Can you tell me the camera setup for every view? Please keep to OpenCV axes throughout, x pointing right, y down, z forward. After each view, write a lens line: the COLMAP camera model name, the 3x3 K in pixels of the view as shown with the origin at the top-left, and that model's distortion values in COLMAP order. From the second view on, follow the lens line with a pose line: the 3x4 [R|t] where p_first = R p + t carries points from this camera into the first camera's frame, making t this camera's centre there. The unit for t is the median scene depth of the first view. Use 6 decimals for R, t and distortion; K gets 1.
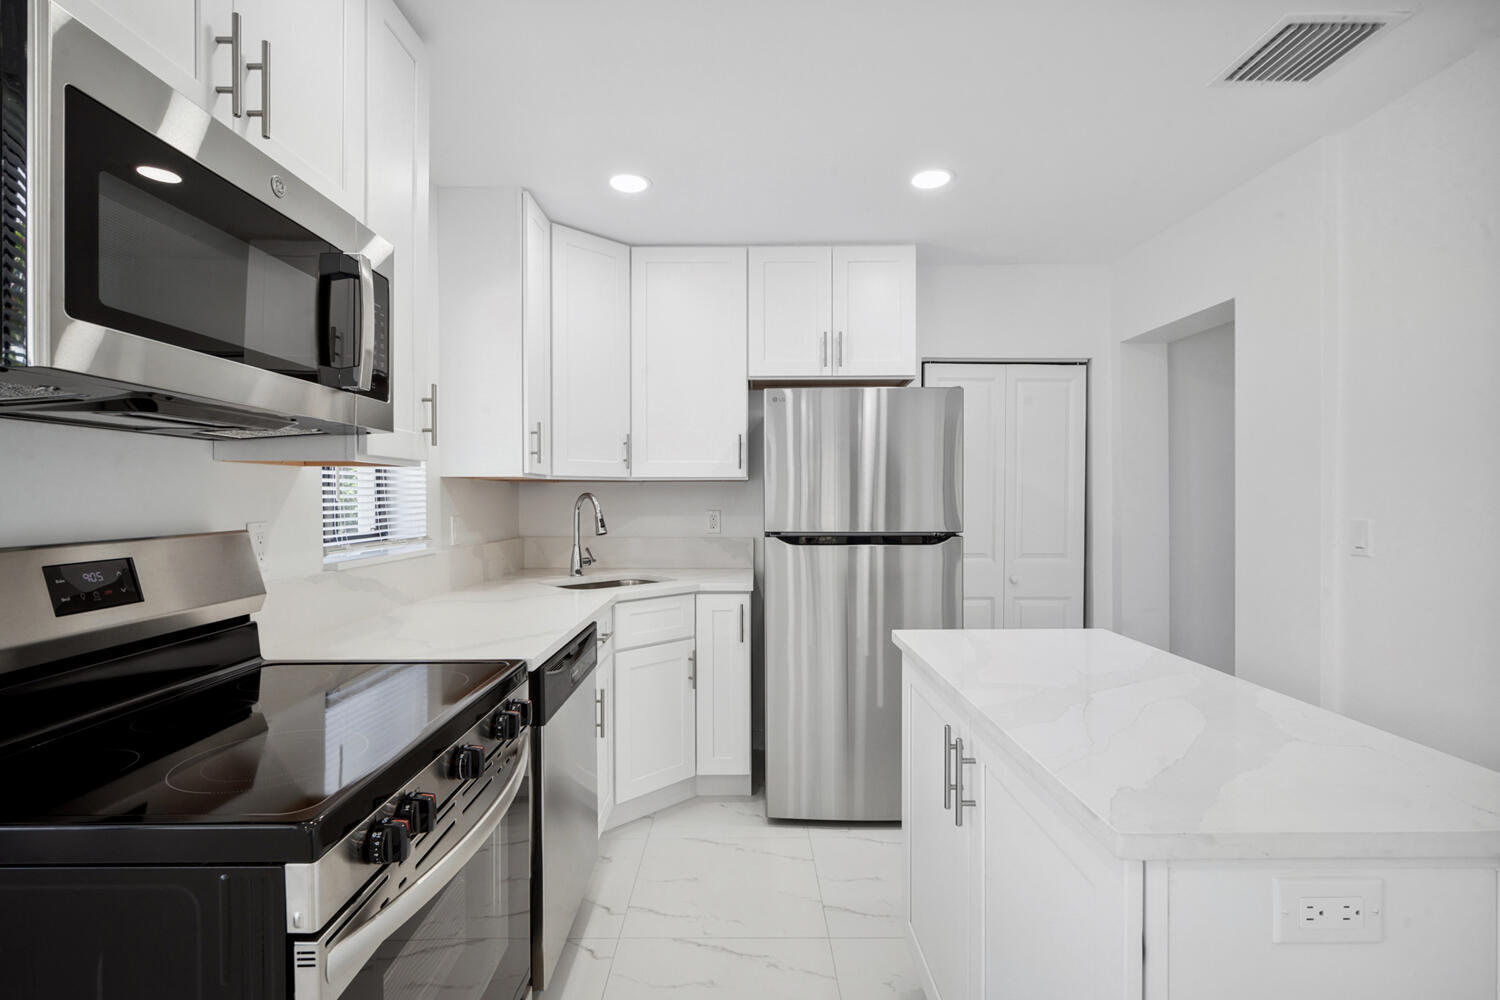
lens RADIAL K [[689.8, 0, 747.0], [0, 689.8, 499.3], [0, 0, 1]] dist [0.002955, 0.000035]
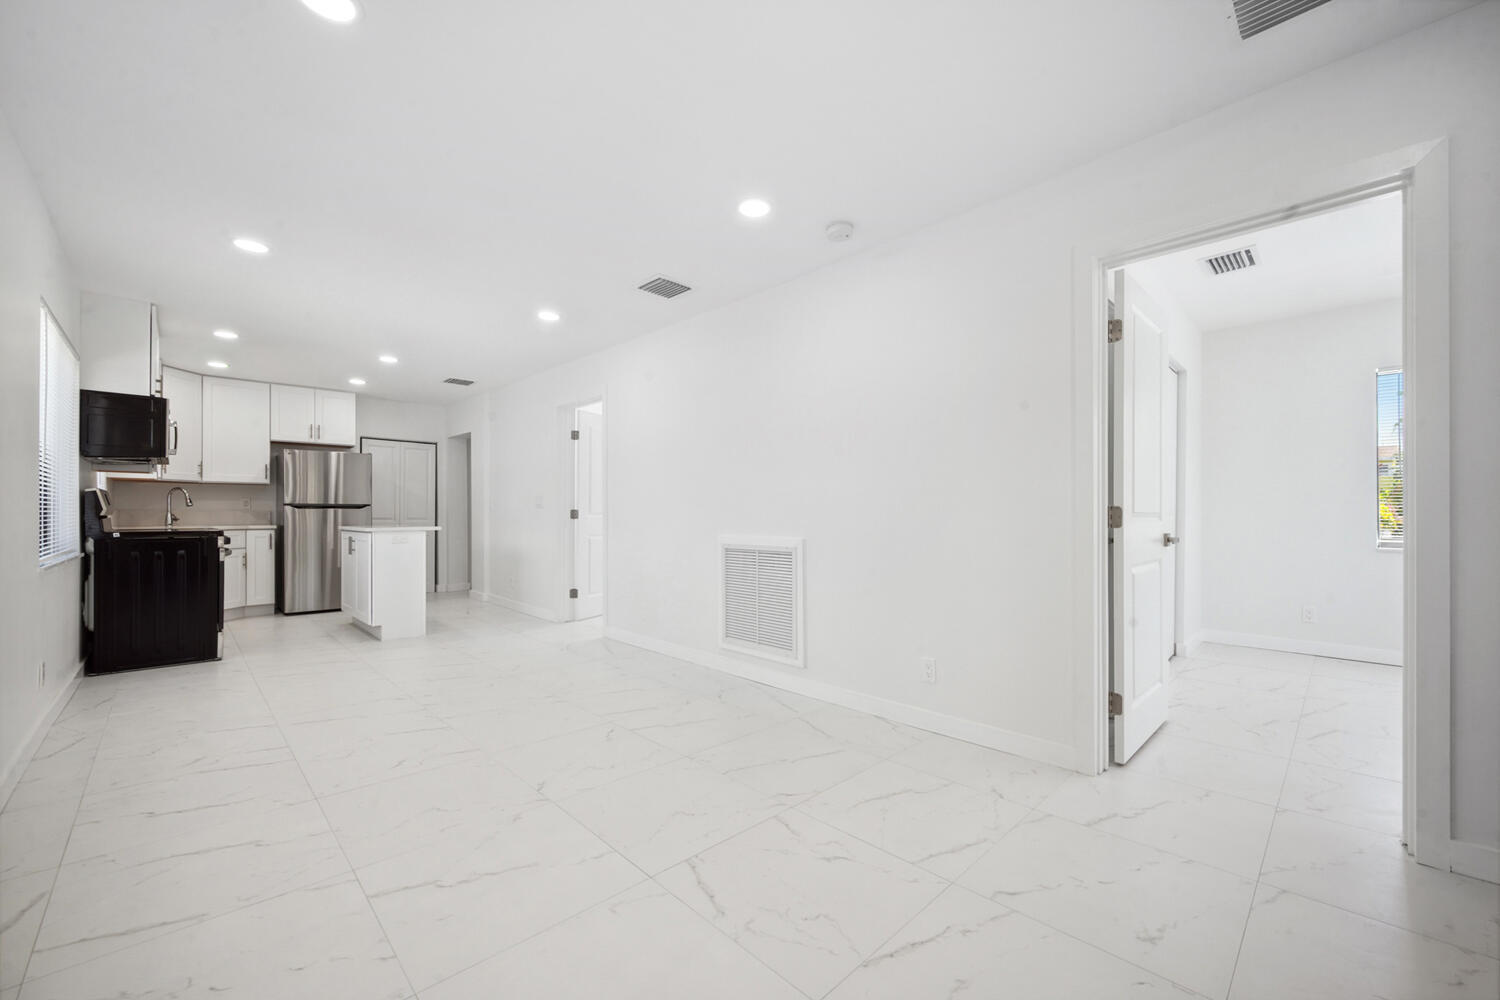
lens RADIAL K [[590.3, 0, 743.6], [0, 590.3, 510.6], [0, 0, 1]] dist [0.001121, -0.000089]
pose [[0.720876, 0.003378, 0.693055, -0.248629], [0.001197, 0.999981, -0.006118, 0.081872], [-0.693063, 0.005240, 0.720858, -1.673451]]
